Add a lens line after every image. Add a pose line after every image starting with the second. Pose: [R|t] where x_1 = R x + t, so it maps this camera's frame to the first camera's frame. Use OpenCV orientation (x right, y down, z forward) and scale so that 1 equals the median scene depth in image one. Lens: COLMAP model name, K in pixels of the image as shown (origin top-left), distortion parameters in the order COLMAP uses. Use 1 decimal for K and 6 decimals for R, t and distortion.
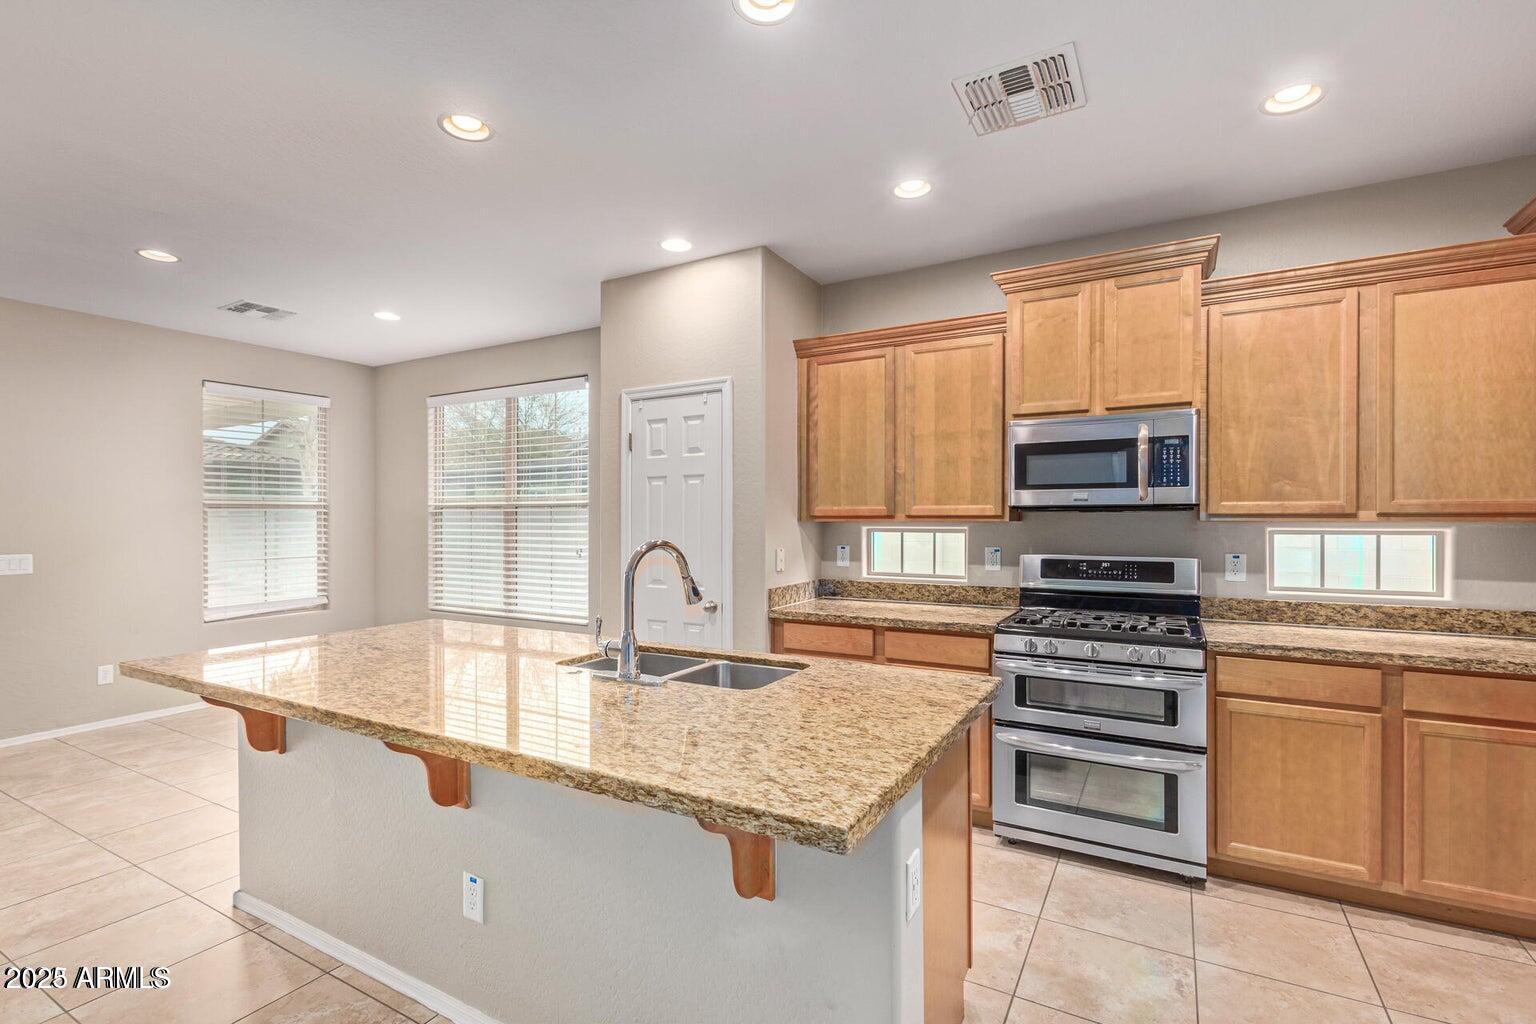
lens RADIAL K [[714.7, 0, 768.0], [0, 714.7, 512.0], [0, 0, 1]] dist [0.000033, -0.000002]
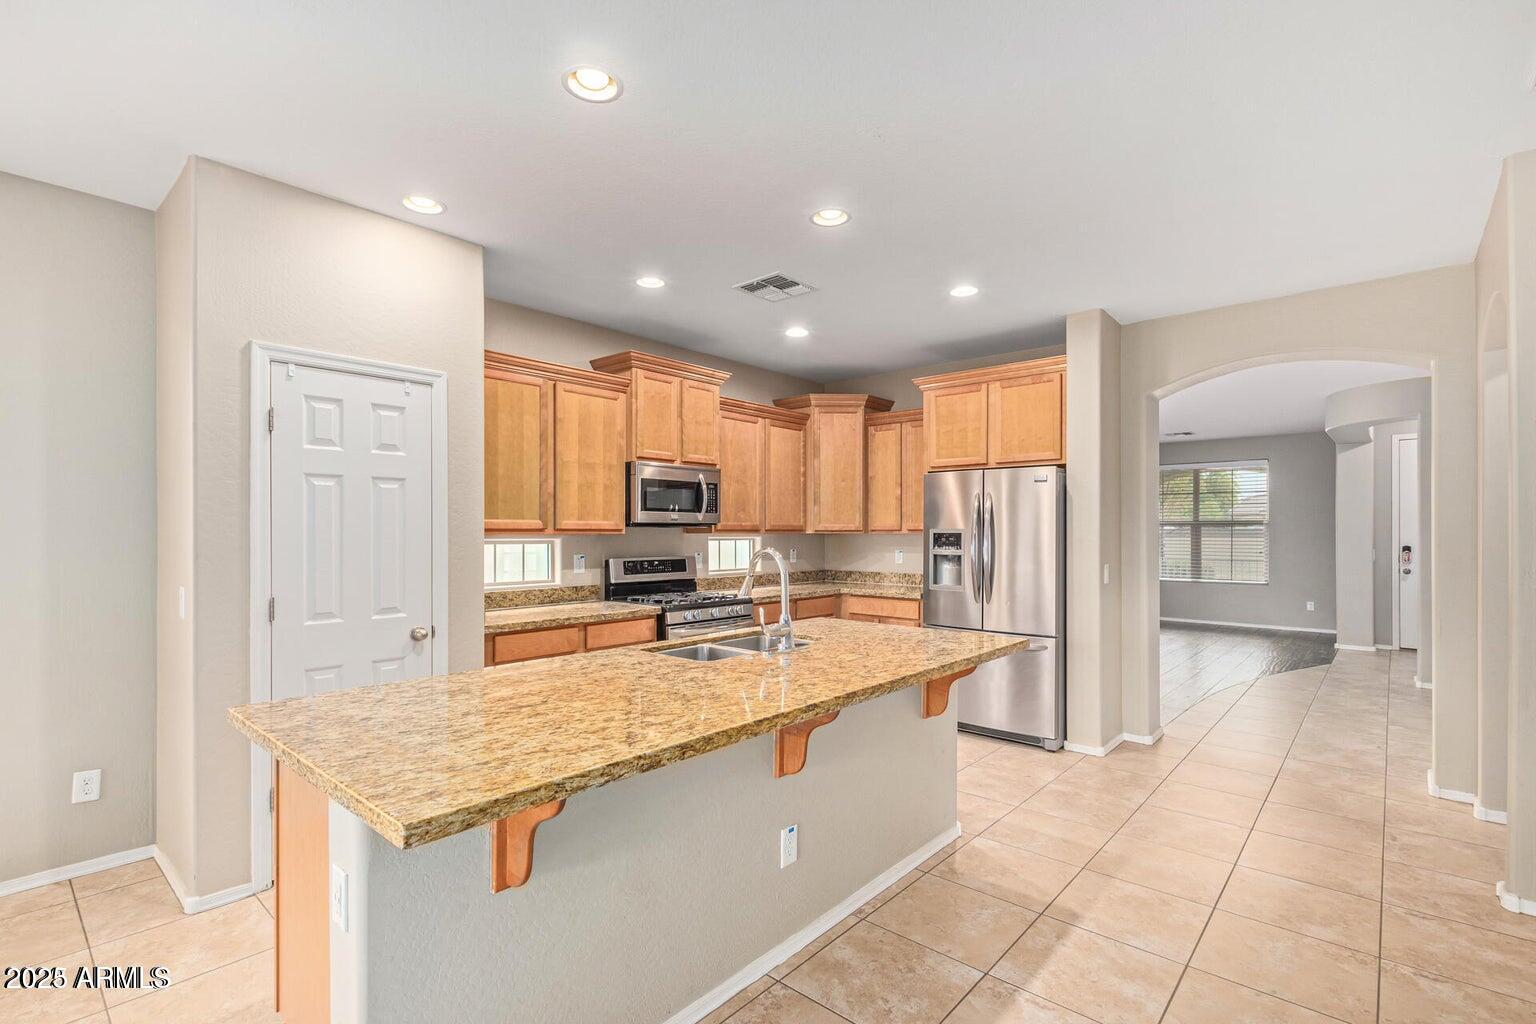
lens RADIAL K [[704.1, 0, 774.5], [0, 704.1, 531.5], [0, 0, 1]] dist [0.001036, 0.000034]
pose [[0.193348, 0.002534, 0.981127, -0.897111], [-0.008216, 0.999966, -0.000964, 0.007503], [-0.981096, -0.007875, 0.193363, 0.454433]]
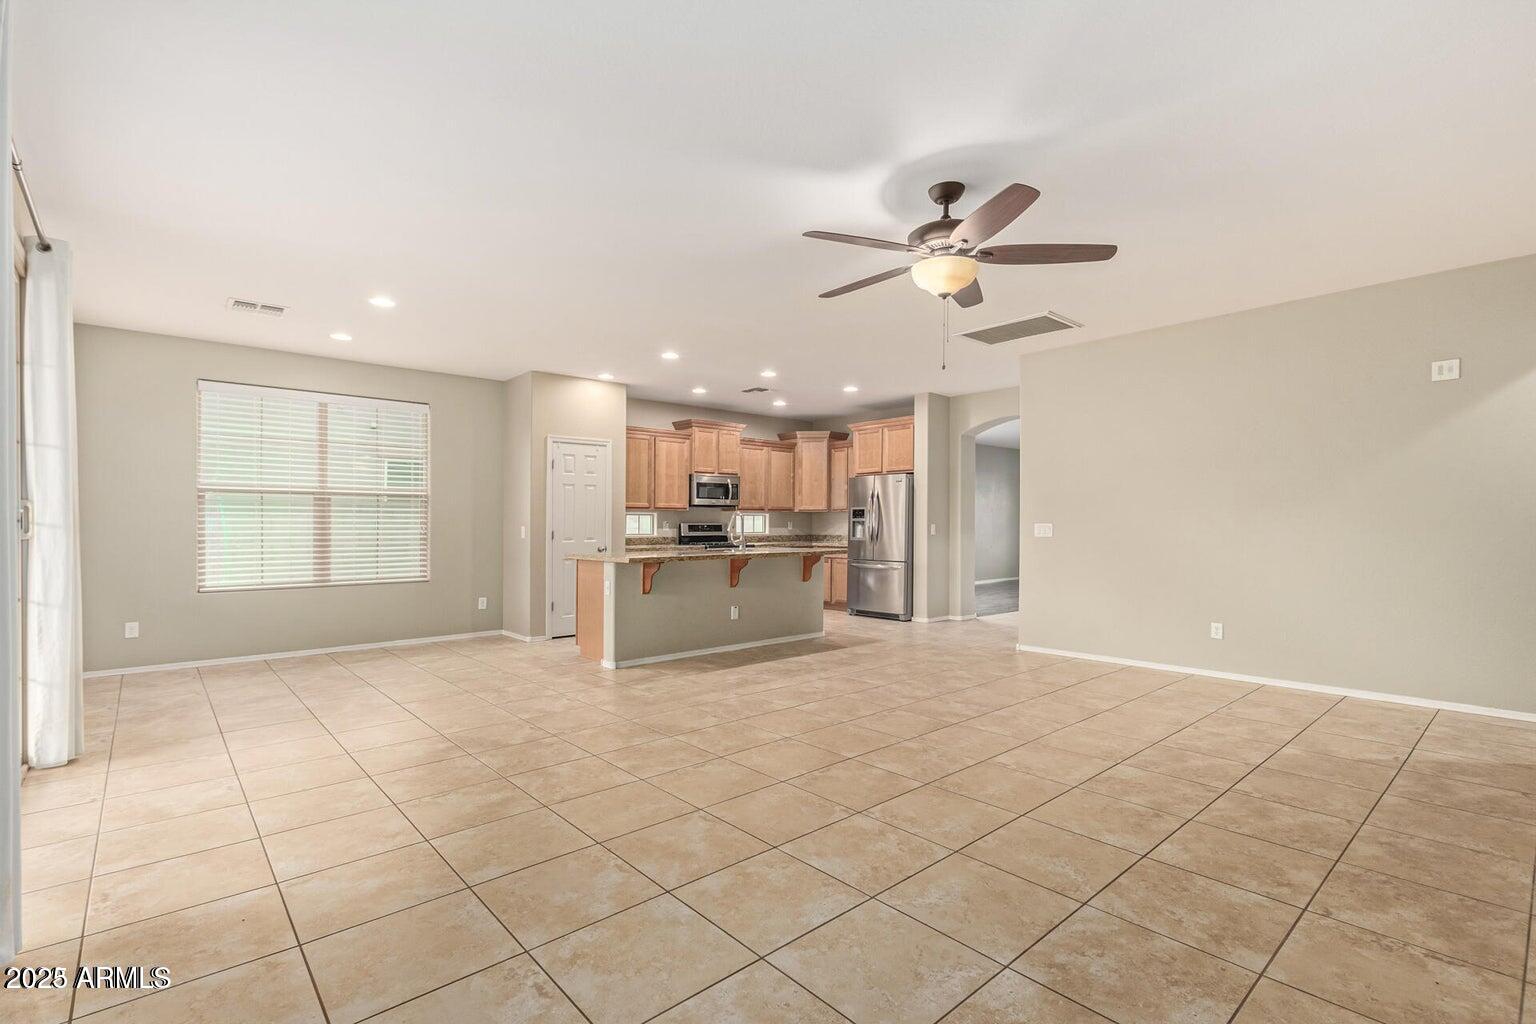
lens RADIAL K [[691.8, 0, 768.4], [0, 691.8, 478.2], [0, 0, 1]] dist [0.000310, 0.000032]
pose [[0.317689, 0.064905, 0.945971, -1.985155], [-0.005476, 0.997763, -0.066620, 0.062963], [-0.948179, 0.015985, 0.317334, -0.106147]]
